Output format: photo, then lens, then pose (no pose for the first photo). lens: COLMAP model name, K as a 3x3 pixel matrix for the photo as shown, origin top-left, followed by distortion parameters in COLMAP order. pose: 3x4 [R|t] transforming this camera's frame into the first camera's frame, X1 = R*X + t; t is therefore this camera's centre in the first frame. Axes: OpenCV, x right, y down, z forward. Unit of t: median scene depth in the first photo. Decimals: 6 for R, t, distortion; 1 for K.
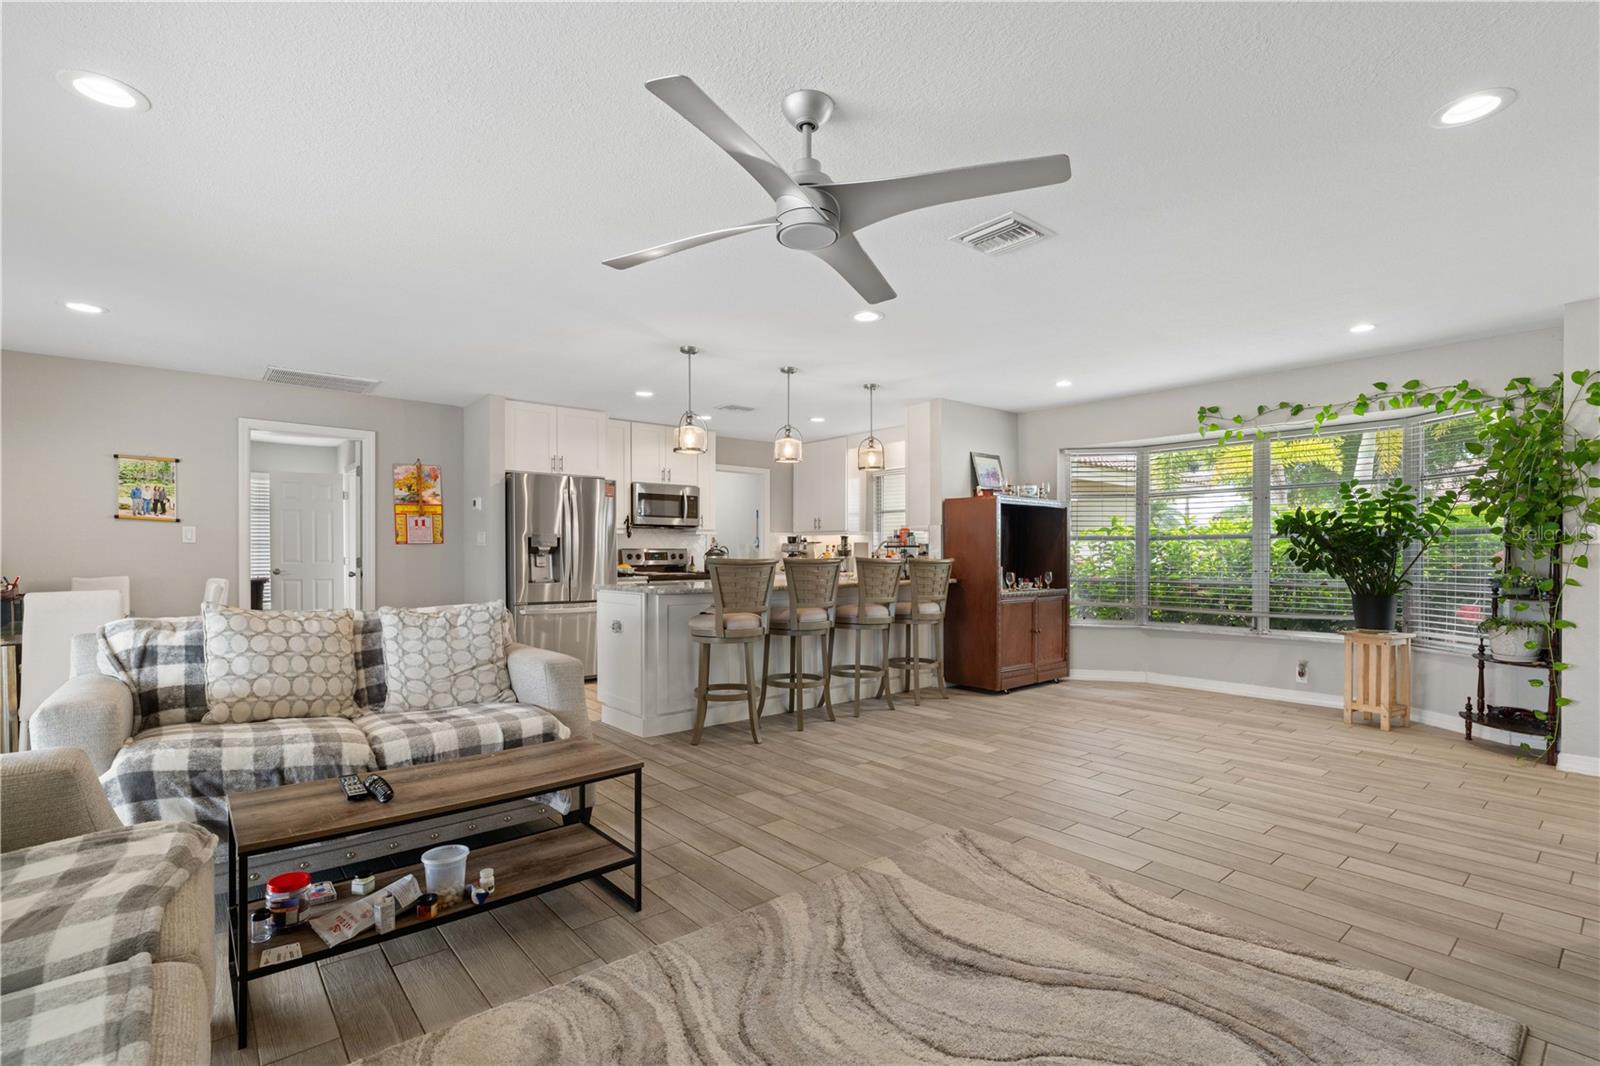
lens RADIAL K [[733.2, 0, 800.7], [0, 733.2, 553.3], [0, 0, 1]] dist [-0.000436, -0.000076]
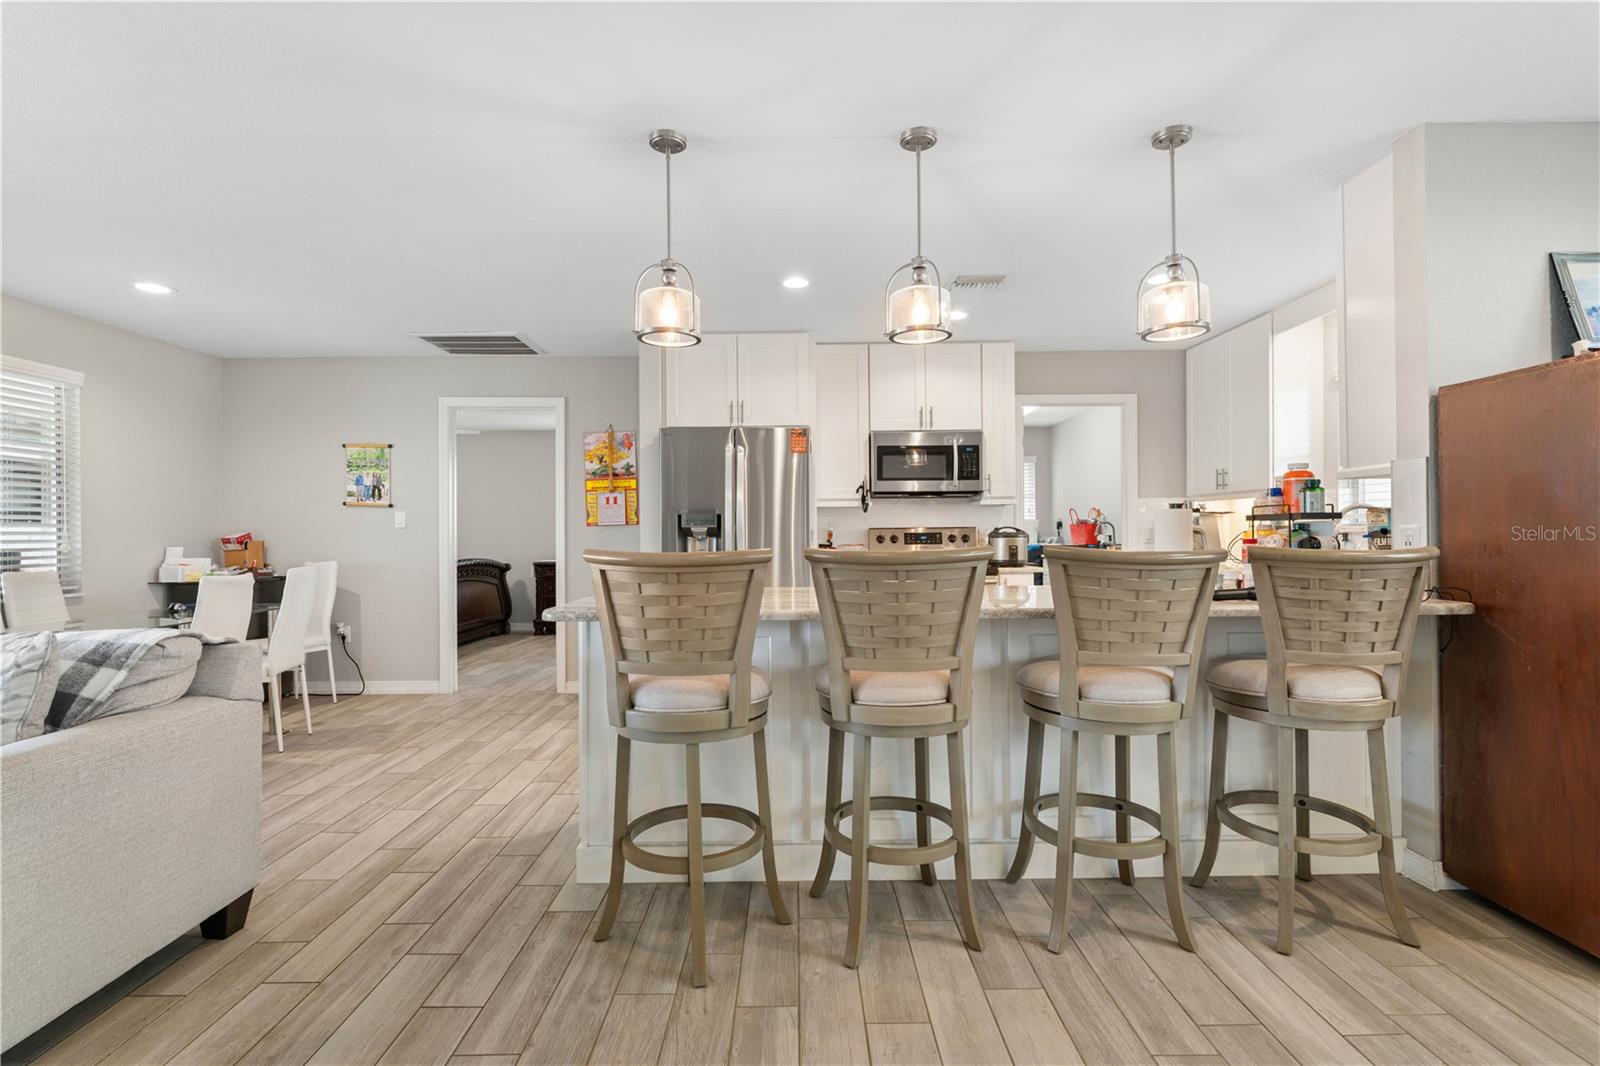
lens RADIAL K [[722.5, 0, 801.7], [0, 722.5, 533.8], [0, 0, 1]] dist [-0.008944, 0.004096]
pose [[0.766588, -0.005325, -0.642117, 0.204987], [0.007870, 0.999968, 0.001102, -0.002616], [0.642091, -0.005899, 0.766606, 0.570116]]
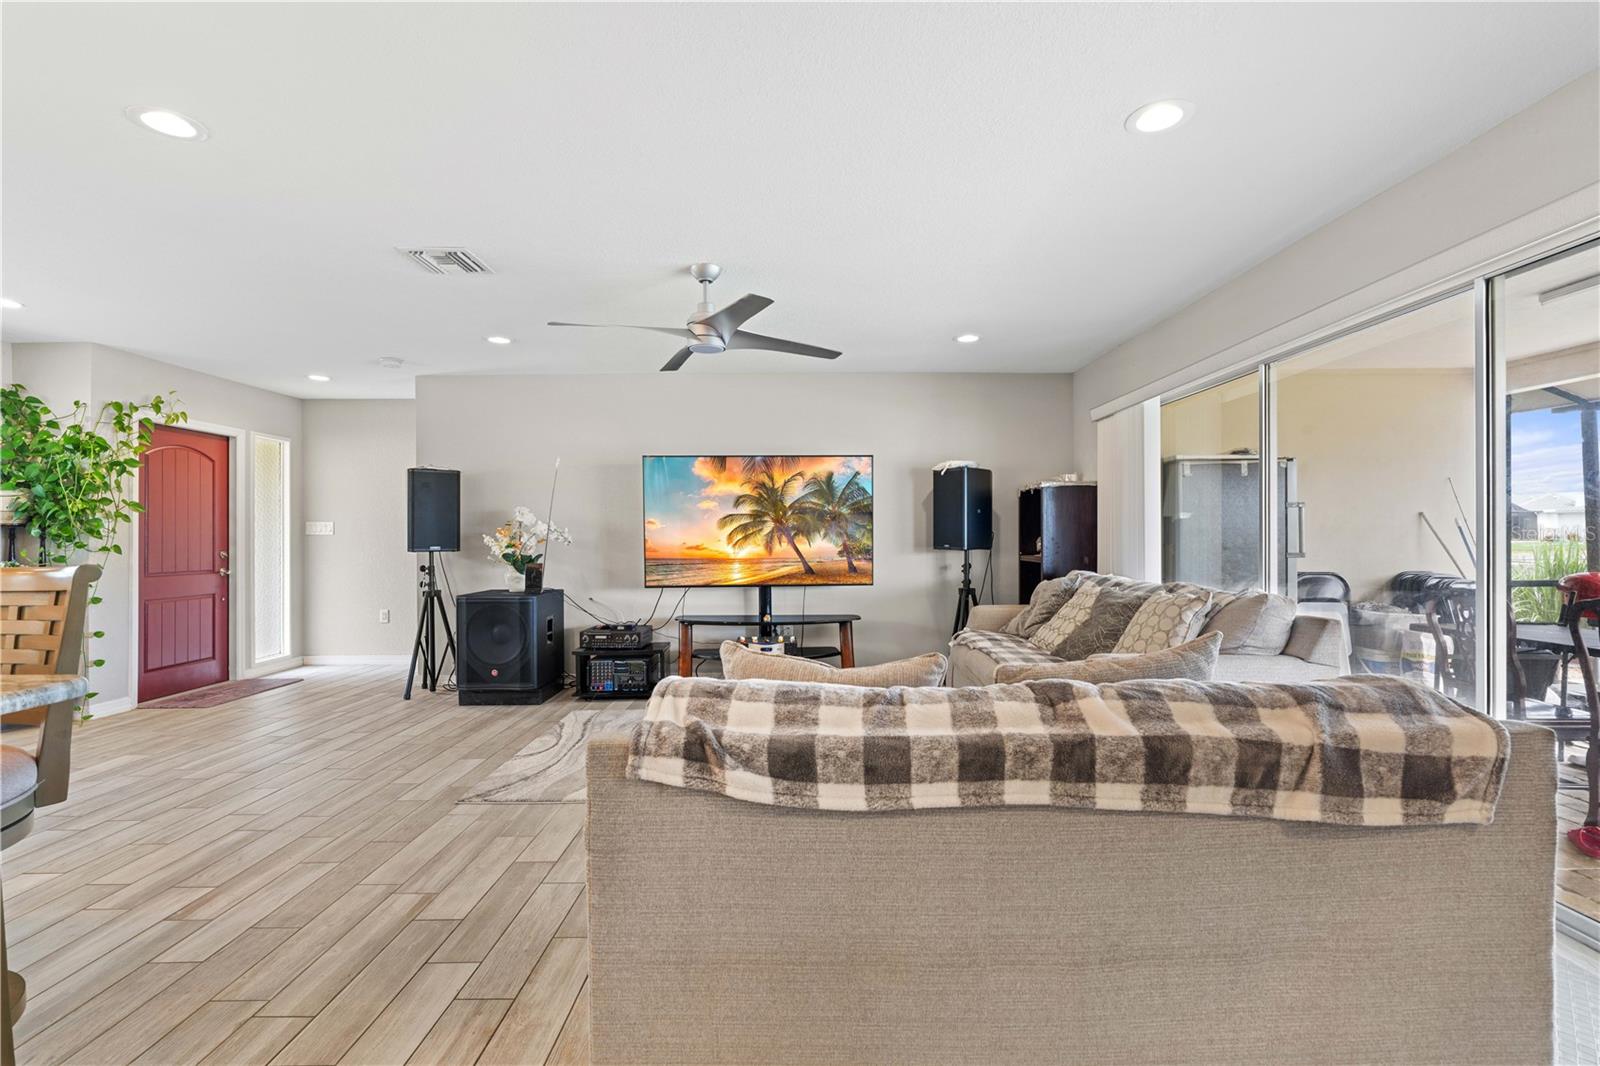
lens RADIAL K [[716.4, 0, 800.4], [0, 716.4, 535.3], [0, 0, 1]] dist [-0.006060, 0.000676]
pose [[-0.761569, 0.004337, 0.648069, -0.454845], [0.004596, 0.999989, -0.001292, -0.004763], [-0.648068, 0.001995, -0.761580, 0.799569]]
